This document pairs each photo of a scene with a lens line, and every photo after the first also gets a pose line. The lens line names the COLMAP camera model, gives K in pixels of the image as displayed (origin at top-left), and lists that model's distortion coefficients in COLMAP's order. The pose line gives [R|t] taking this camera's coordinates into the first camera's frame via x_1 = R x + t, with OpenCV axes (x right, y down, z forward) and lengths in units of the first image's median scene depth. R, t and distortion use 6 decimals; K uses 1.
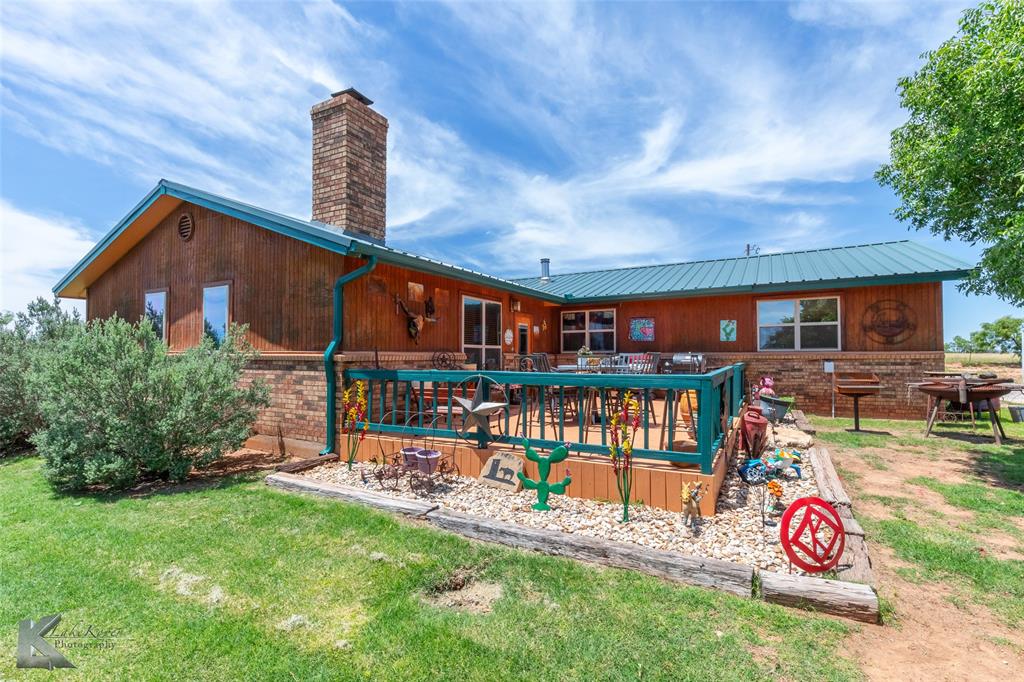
lens RADIAL K [[467.0, 0, 513.6], [0, 467.0, 341.5], [0, 0, 1]] dist [0.012013, 0.000786]
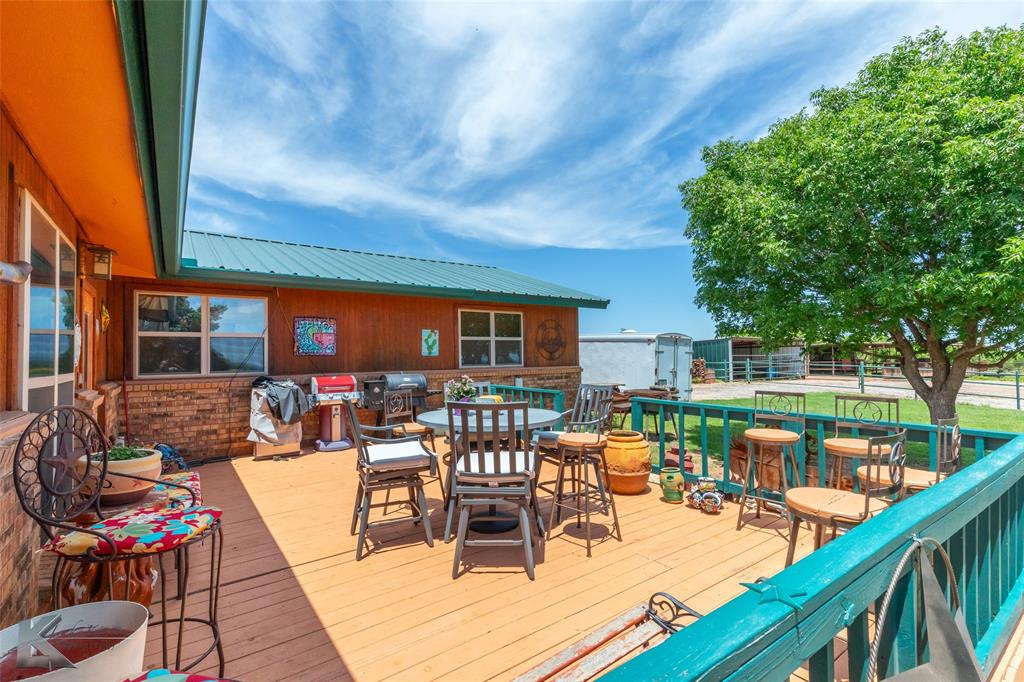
lens RADIAL K [[467.0, 0, 508.4], [0, 467.0, 351.3], [0, 0, 1]] dist [0.012013, 0.000786]
pose [[0.428951, 0.007760, 0.903294, -0.202174], [-0.017423, 0.999848, -0.000315, -0.011058], [-0.903160, -0.015602, 0.429021, 0.538968]]
